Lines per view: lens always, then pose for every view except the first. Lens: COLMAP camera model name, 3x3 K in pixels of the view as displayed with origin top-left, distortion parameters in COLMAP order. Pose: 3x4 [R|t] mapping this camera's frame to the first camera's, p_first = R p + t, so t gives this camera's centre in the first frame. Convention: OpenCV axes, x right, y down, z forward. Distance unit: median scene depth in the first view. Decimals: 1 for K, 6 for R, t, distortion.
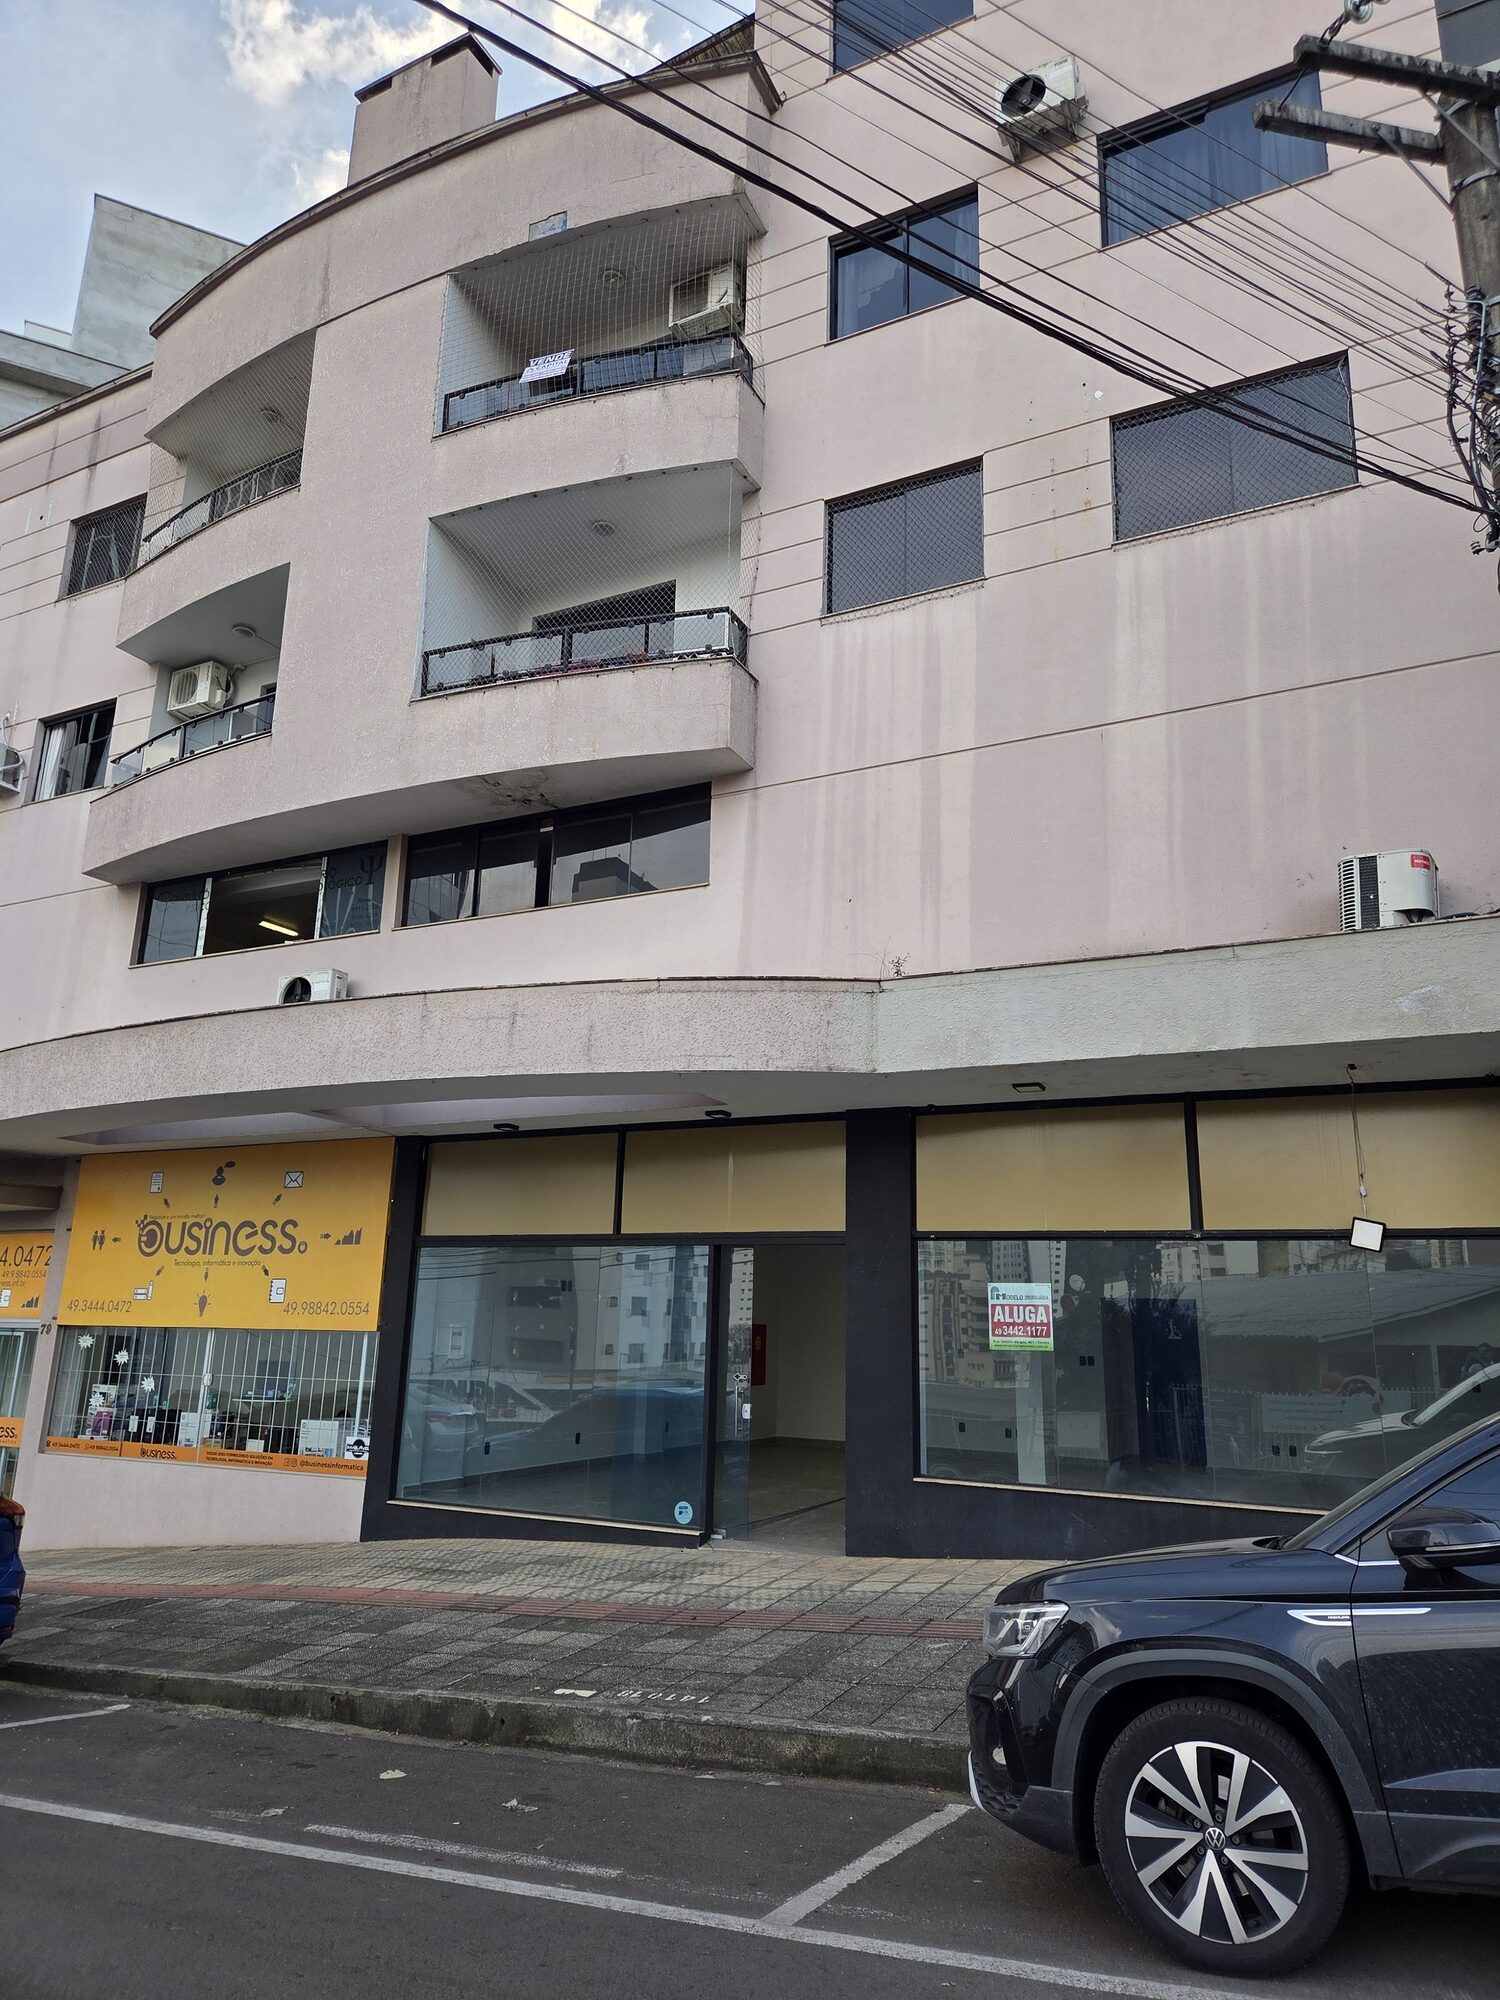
lens RADIAL K [[1334.3, 0, 731.7], [0, 1334.3, 990.7], [0, 0, 1]] dist [0.080469, -0.074371]
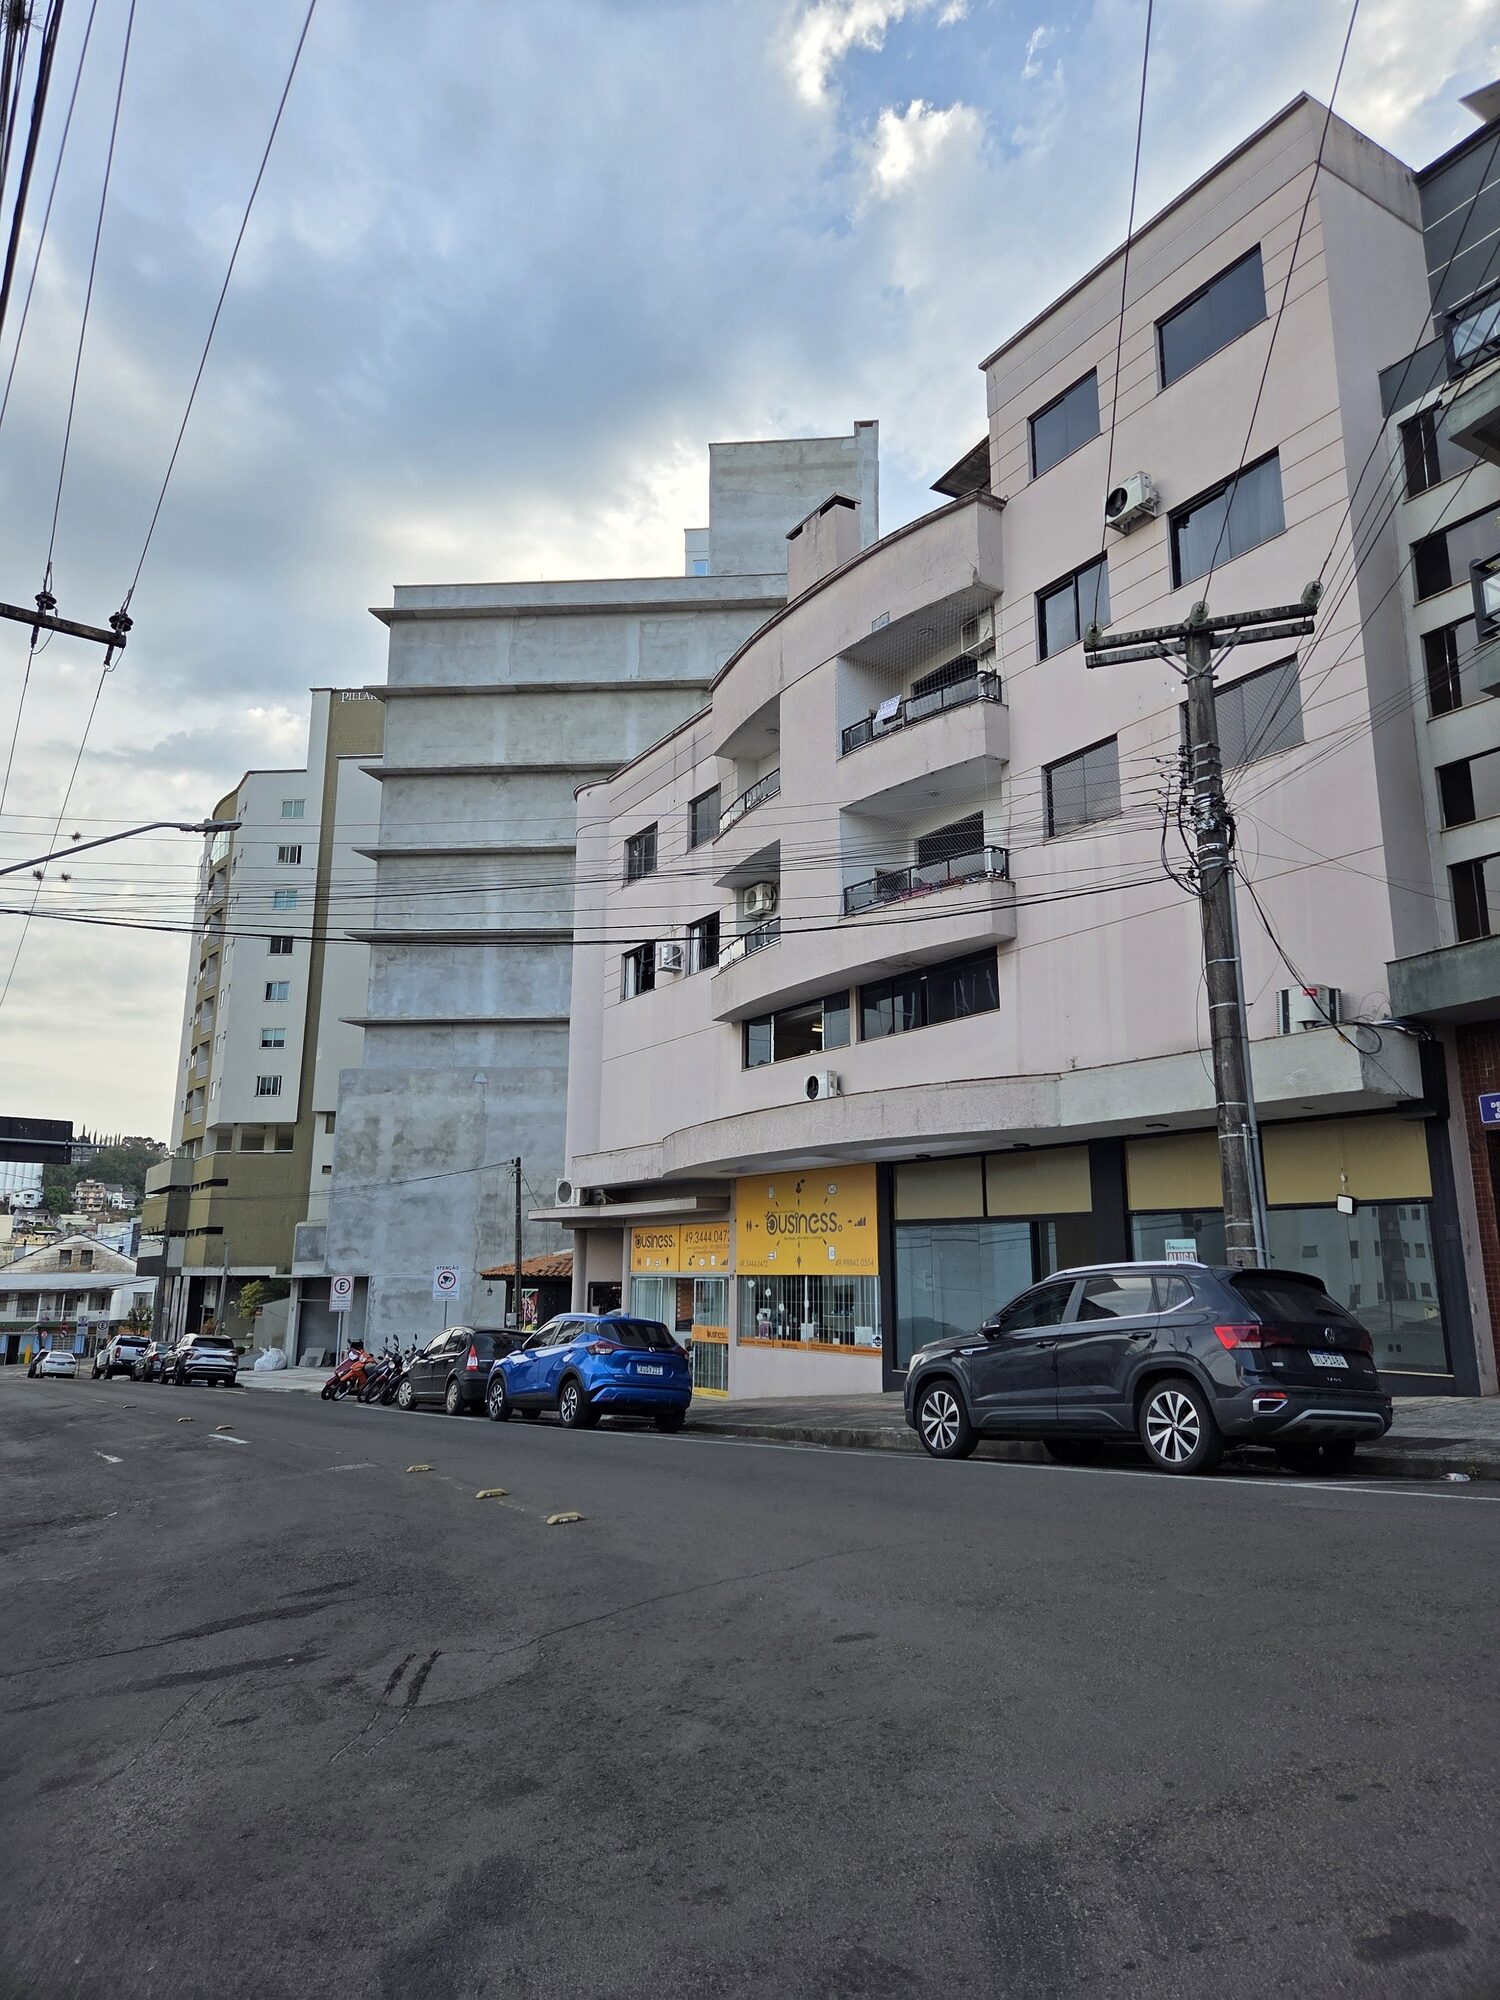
lens RADIAL K [[1334.3, 0, 731.7], [0, 1334.3, 990.7], [0, 0, 1]] dist [0.080469, -0.074371]
pose [[0.854310, -0.127833, -0.503798, 0.483094], [0.142971, 0.989689, -0.008682, -0.120760], [0.499713, -0.064612, 0.863778, -0.555292]]
